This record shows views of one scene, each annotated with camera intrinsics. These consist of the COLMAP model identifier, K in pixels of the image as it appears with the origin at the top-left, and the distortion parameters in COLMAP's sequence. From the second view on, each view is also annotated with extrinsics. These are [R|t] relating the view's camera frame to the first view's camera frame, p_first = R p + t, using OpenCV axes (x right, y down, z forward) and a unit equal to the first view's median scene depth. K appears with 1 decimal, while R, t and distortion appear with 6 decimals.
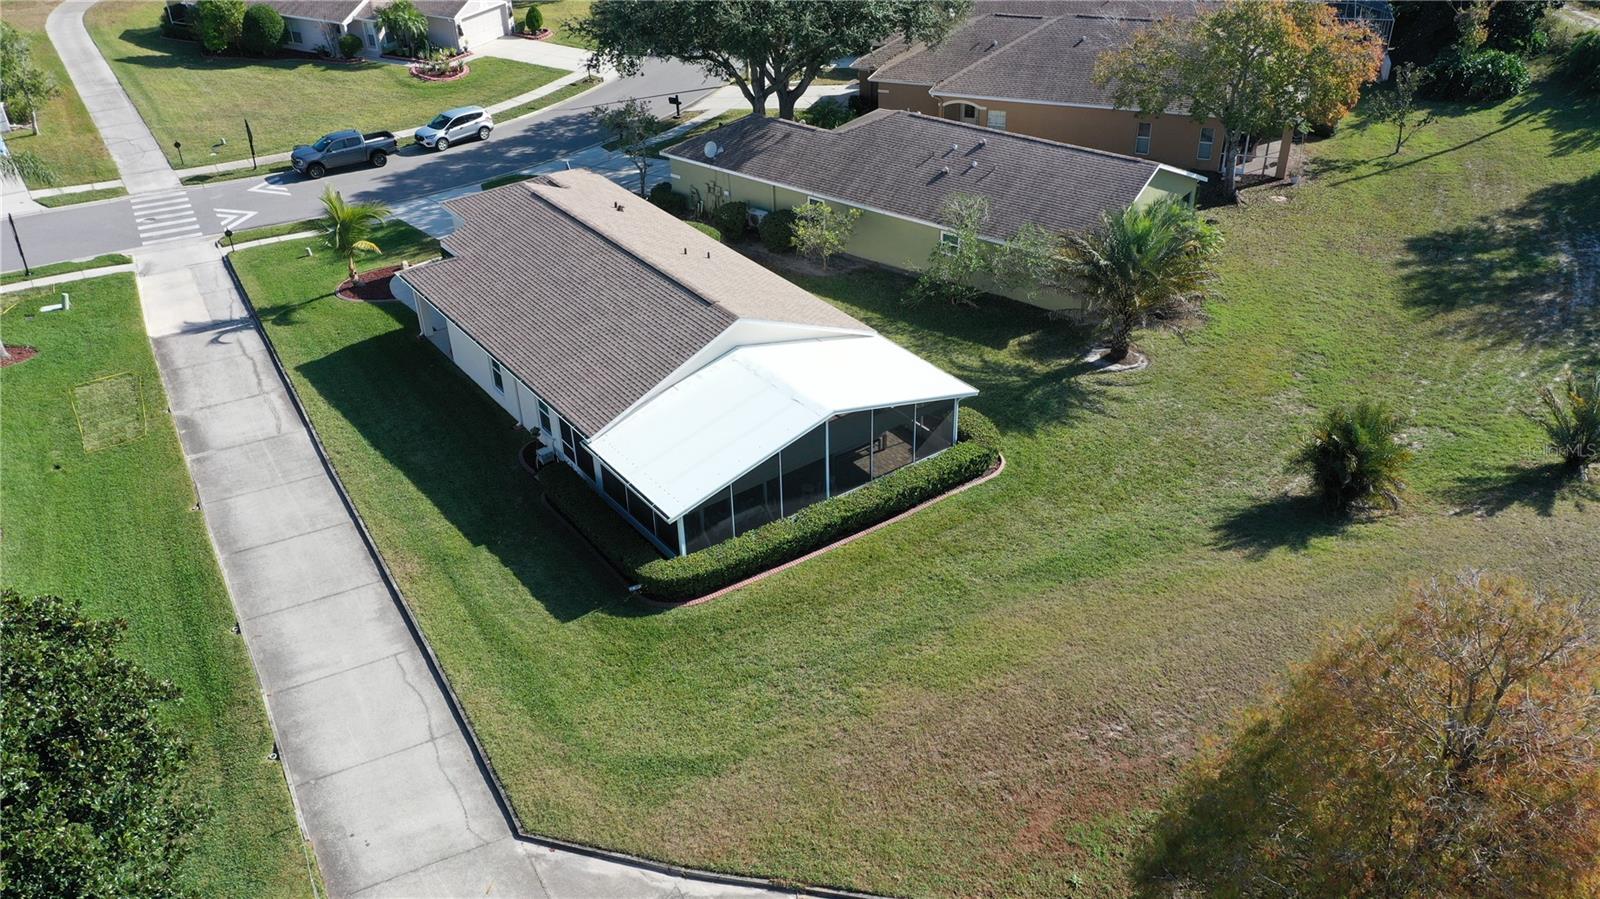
lens RADIAL K [[1266.7, 0, 801.7], [0, 1266.7, 448.1], [0, 0, 1]] dist [0.018462, 0.008701]
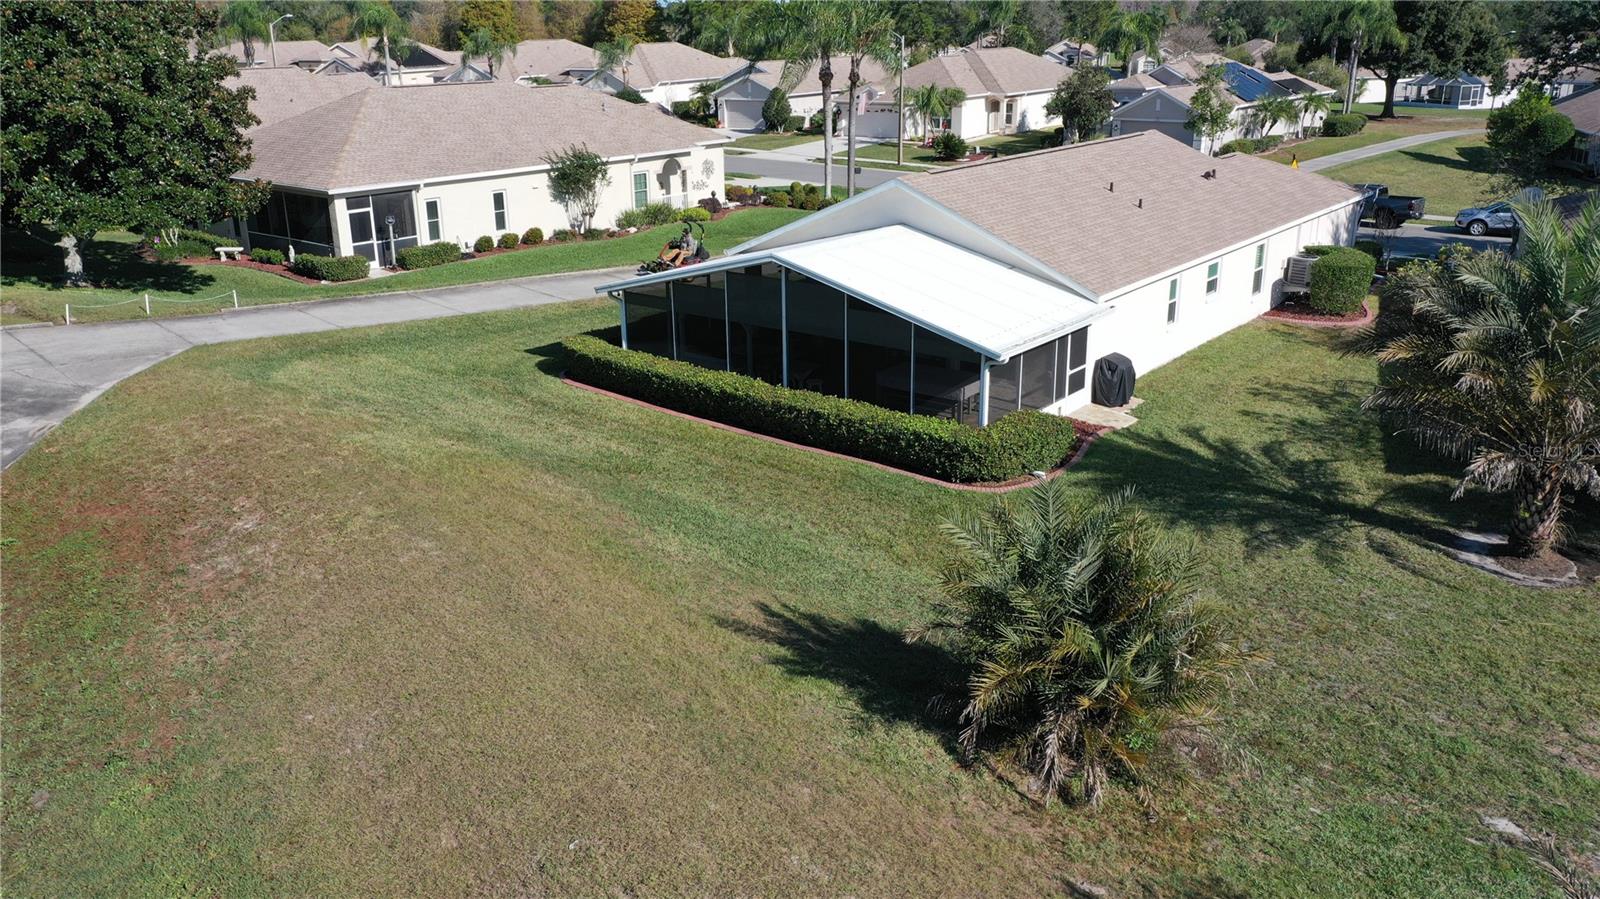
lens RADIAL K [[1266.7, 0, 798.1], [0, 1266.7, 449.2], [0, 0, 1]] dist [0.018462, 0.008701]
pose [[0.260851, 0.324868, -0.909075, 0.734547], [-0.507913, 0.846991, 0.156940, -0.056344], [0.820963, 0.420793, 0.385943, 0.754800]]
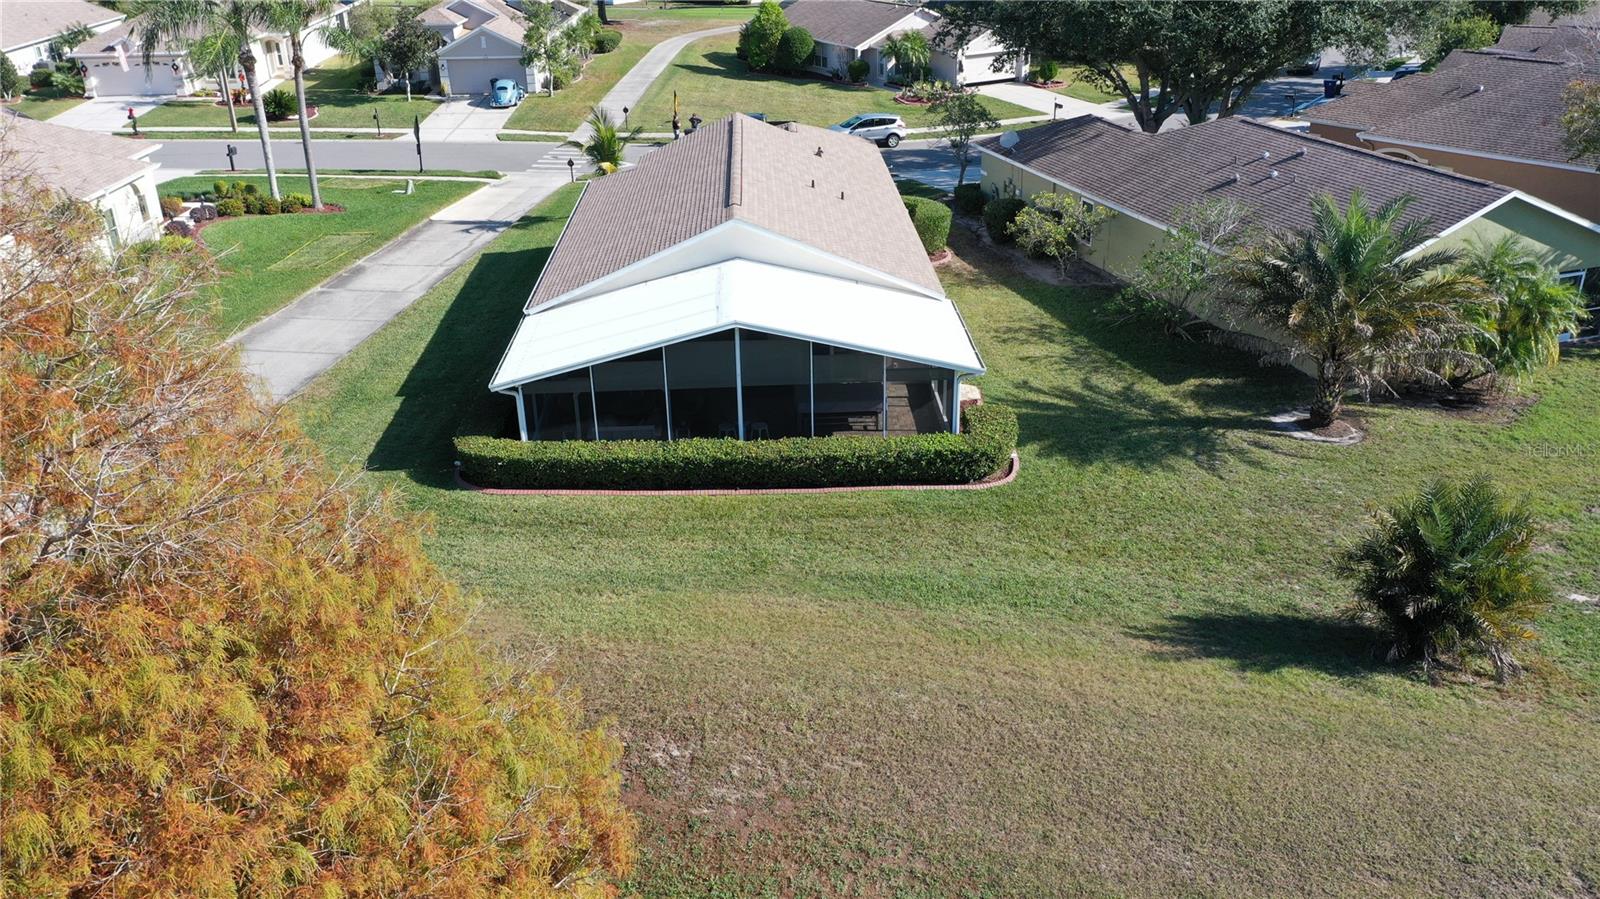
lens RADIAL K [[1266.7, 0, 802.5], [0, 1266.7, 449.8], [0, 0, 1]] dist [0.018462, 0.008701]
pose [[0.828141, 0.238859, -0.507079, 0.466248], [-0.297102, 0.954176, -0.035751, 0.060784], [0.475303, 0.180261, 0.861158, 0.351071]]
